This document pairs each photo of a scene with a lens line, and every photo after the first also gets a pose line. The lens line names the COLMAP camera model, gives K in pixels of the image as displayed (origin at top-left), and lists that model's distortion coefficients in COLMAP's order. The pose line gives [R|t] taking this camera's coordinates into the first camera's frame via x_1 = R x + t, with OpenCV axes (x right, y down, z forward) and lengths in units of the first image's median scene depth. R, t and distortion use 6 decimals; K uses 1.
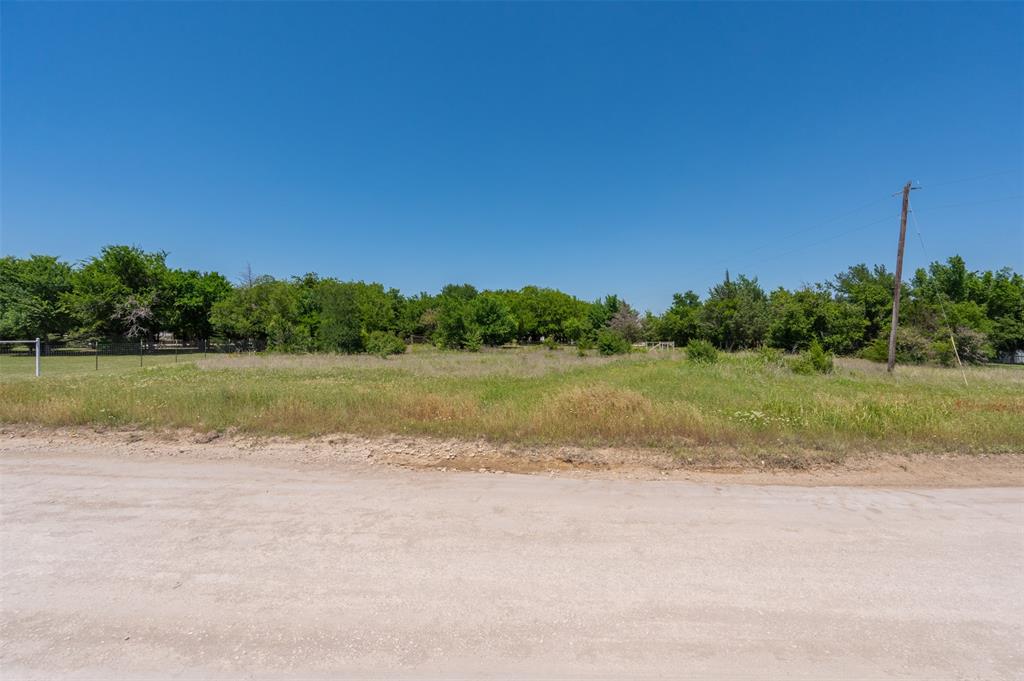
lens RADIAL K [[403.6, 0, 515.8], [0, 403.6, 346.8], [0, 0, 1]] dist [-0.001377, 0.000305]
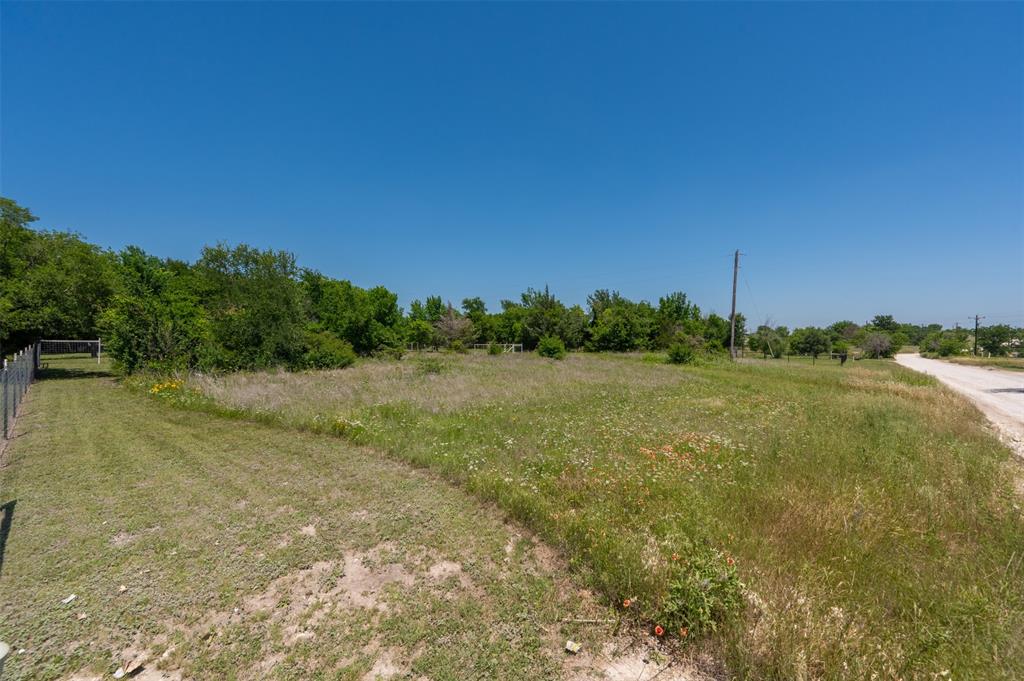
lens RADIAL K [[403.6, 0, 516.4], [0, 403.6, 345.7], [0, 0, 1]] dist [-0.001377, 0.000305]
pose [[0.694302, -0.009119, 0.719626, -0.620252], [0.014574, 0.999893, -0.001390, -0.010325], [-0.719536, 0.011453, 0.694360, 0.345669]]
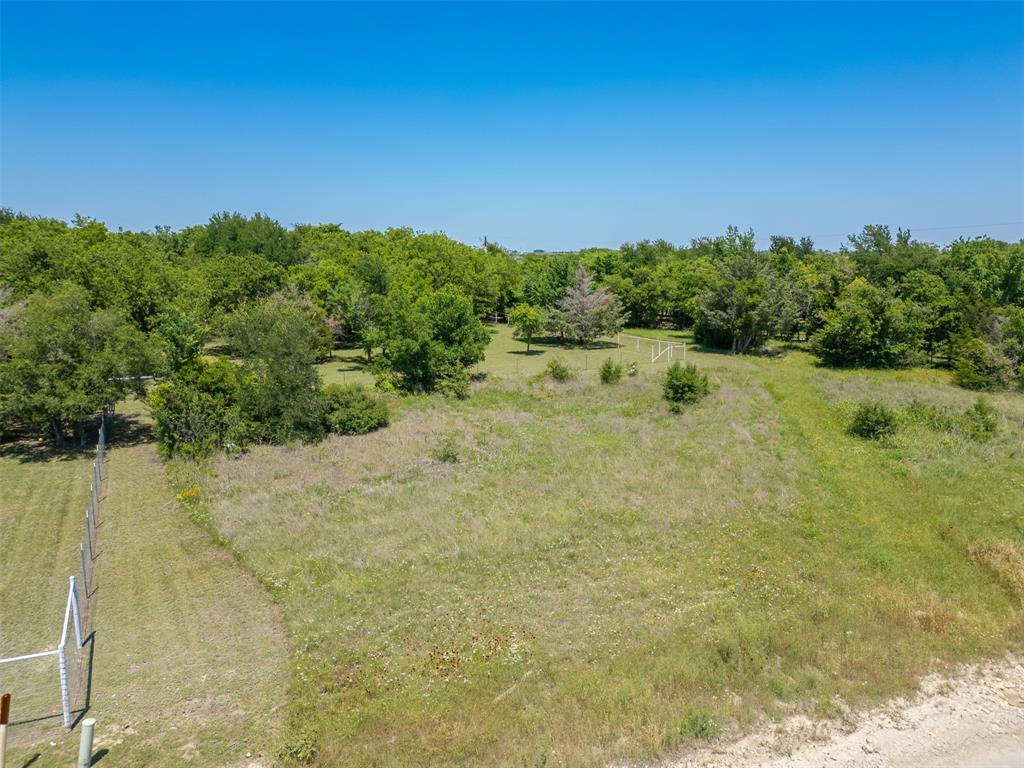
lens RADIAL K [[720.4, 0, 510.7], [0, 720.4, 387.1], [0, 0, 1]] dist [0.051853, -0.037209]
pose [[0.910757, -0.081113, 0.404899, -0.569071], [0.015547, 0.986559, 0.162667, -0.212963], [-0.412651, -0.141855, 0.899776, 0.001224]]
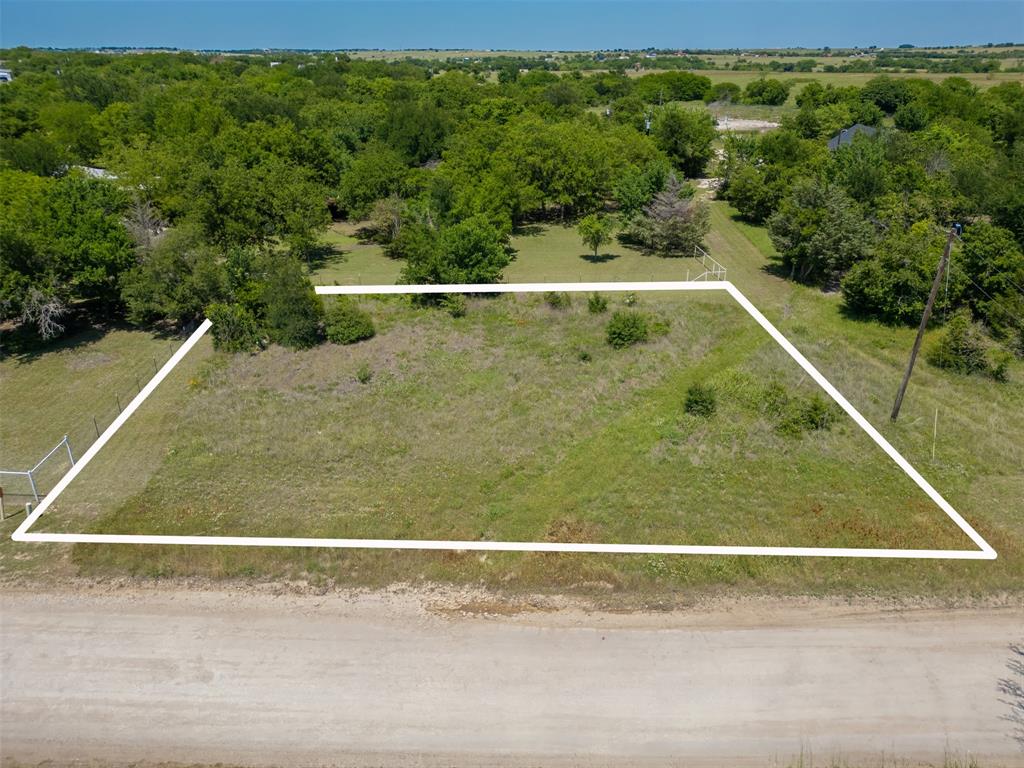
lens RADIAL K [[720.4, 0, 508.6], [0, 720.4, 386.6], [0, 0, 1]] dist [0.051853, -0.037209]
pose [[0.999956, -0.006220, -0.007000, 0.012385], [0.008498, 0.916793, 0.399273, -0.504624], [0.003935, -0.399315, 0.916805, -0.409491]]
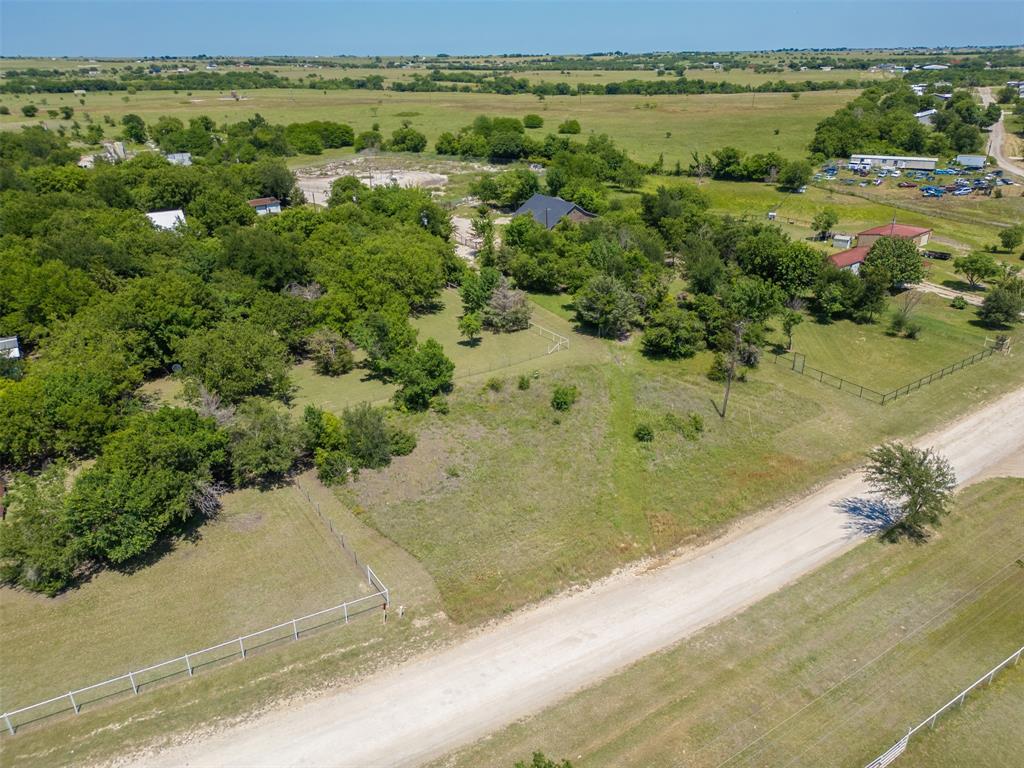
lens RADIAL K [[720.4, 0, 513.4], [0, 720.4, 381.6], [0, 0, 1]] dist [0.051853, -0.037209]
pose [[0.850358, -0.230649, 0.472961, -1.050512], [0.025634, 0.915907, 0.400572, -1.046400], [-0.525580, -0.328505, 0.784761, -0.781272]]
